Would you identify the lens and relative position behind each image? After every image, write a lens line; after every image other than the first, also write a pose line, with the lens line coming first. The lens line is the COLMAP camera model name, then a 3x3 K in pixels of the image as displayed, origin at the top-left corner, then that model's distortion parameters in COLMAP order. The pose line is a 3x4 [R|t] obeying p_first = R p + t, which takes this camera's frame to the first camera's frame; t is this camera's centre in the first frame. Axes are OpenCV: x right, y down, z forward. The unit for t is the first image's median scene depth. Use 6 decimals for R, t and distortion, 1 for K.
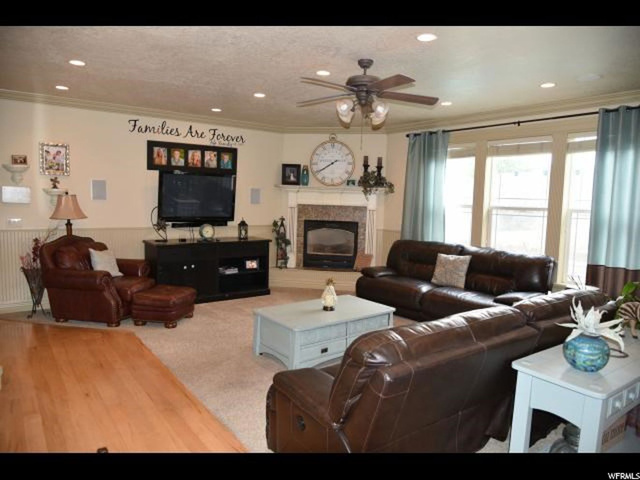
lens RADIAL K [[445.6, 0, 307.7], [0, 445.6, 237.4], [0, 0, 1]] dist [-0.006271, 0.000132]
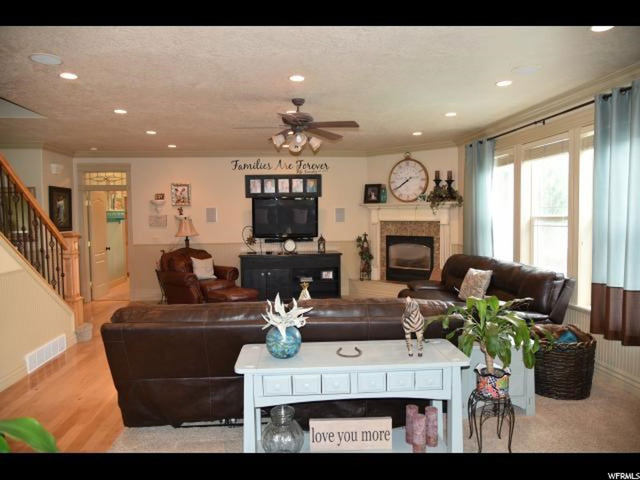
lens RADIAL K [[444.1, 0, 320.0], [0, 444.1, 240.0], [0, 0, 1]] dist [-0.010306, -0.000089]
pose [[0.852482, -0.007937, -0.522697, 0.451034], [-0.012456, 0.999292, -0.035488, 0.011982], [0.522609, 0.036763, 0.851780, 0.019433]]
